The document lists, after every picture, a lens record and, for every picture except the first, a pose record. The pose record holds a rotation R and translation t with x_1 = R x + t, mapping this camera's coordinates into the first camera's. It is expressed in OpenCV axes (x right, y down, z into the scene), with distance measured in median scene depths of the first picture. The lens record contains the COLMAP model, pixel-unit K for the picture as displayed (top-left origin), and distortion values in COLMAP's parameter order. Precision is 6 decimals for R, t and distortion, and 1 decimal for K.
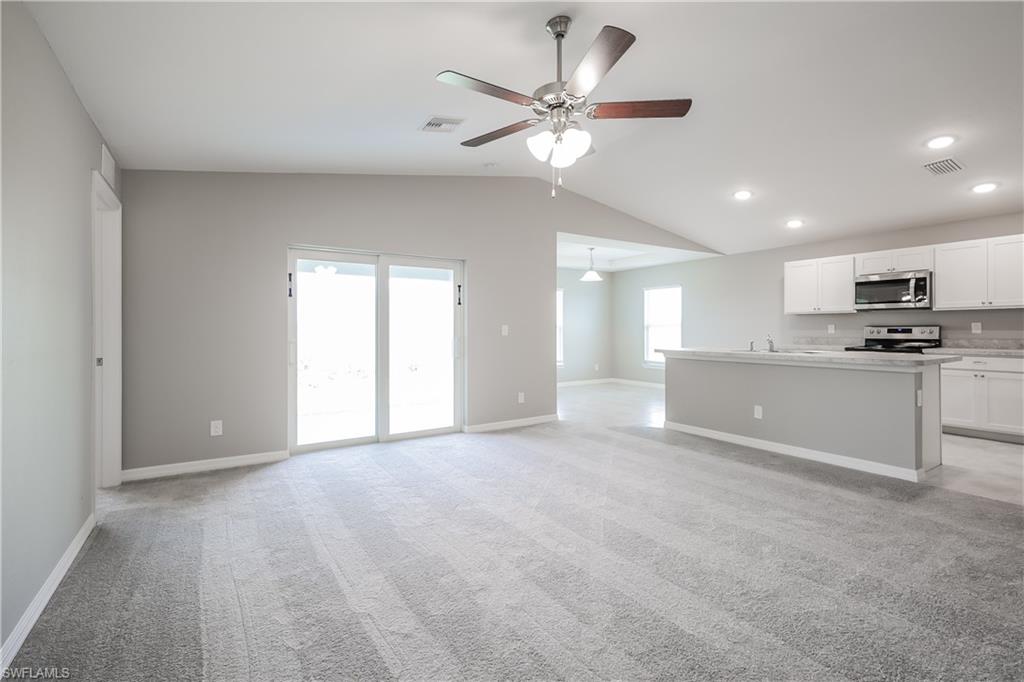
lens RADIAL K [[460.4, 0, 513.3], [0, 460.4, 325.2], [0, 0, 1]] dist [0.000622, 0.000308]
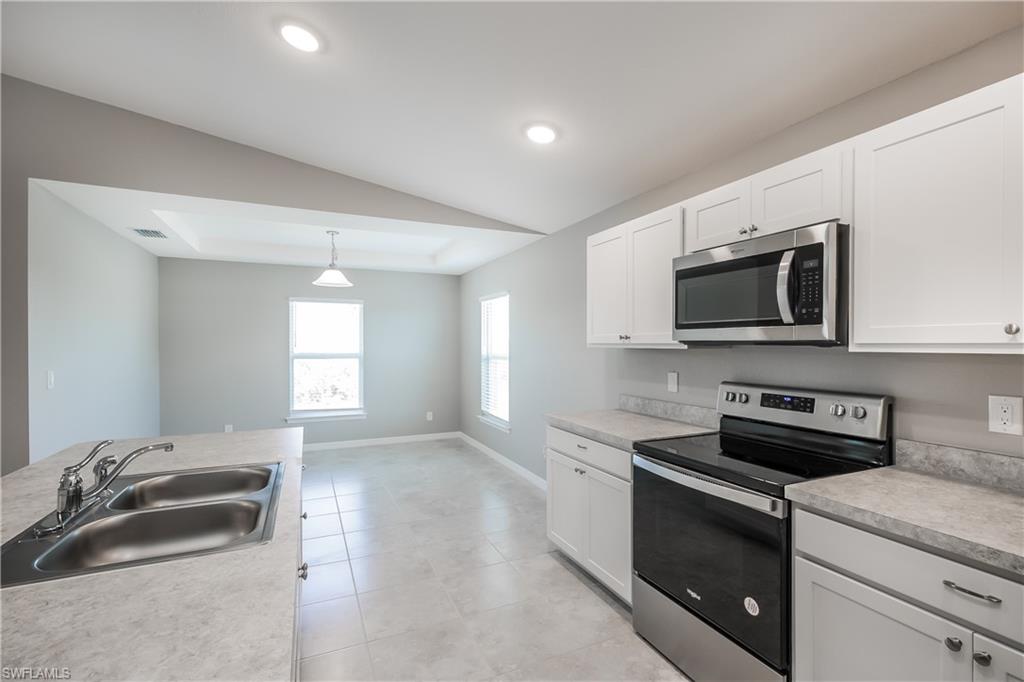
lens RADIAL K [[451.7, 0, 512.0], [0, 451.7, 341.0], [0, 0, 1]] dist [0.000491, 0.000193]
pose [[0.989318, 0.002113, -0.145755, 0.663285], [-0.001646, 0.999993, 0.003325, -0.035723], [0.145761, -0.003050, 0.989315, 0.605698]]
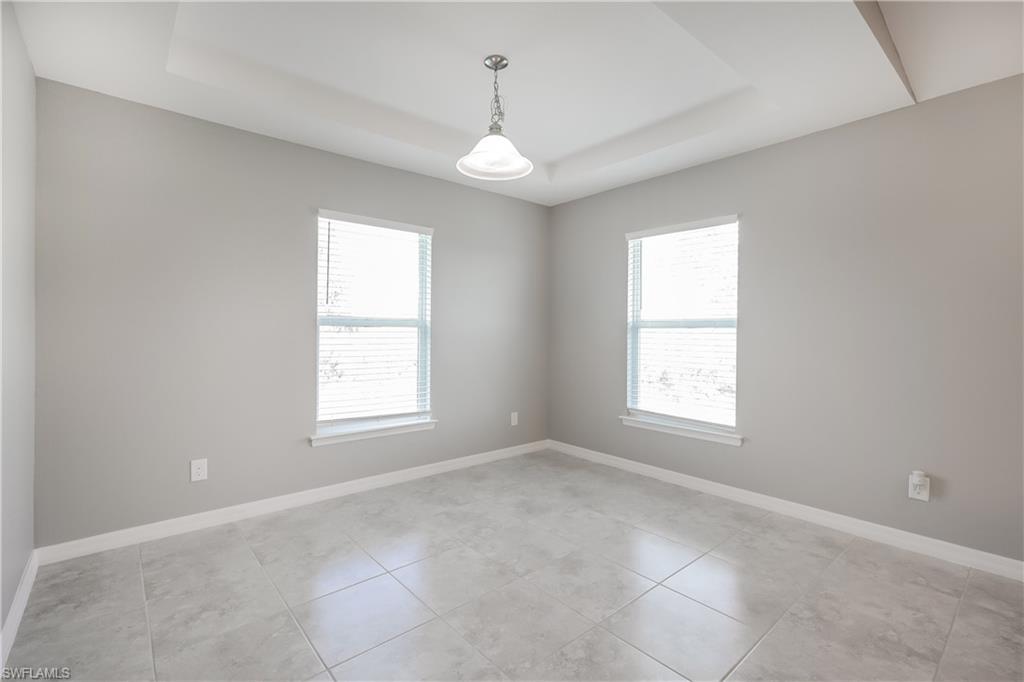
lens RADIAL K [[453.6, 0, 497.6], [0, 453.6, 331.4], [0, 0, 1]] dist [0.000248, 0.000240]
pose [[0.992112, 0.010443, 0.124921, 0.184604], [-0.012617, 0.999782, 0.016624, 0.002852], [-0.124720, -0.018069, 0.992027, 0.961743]]
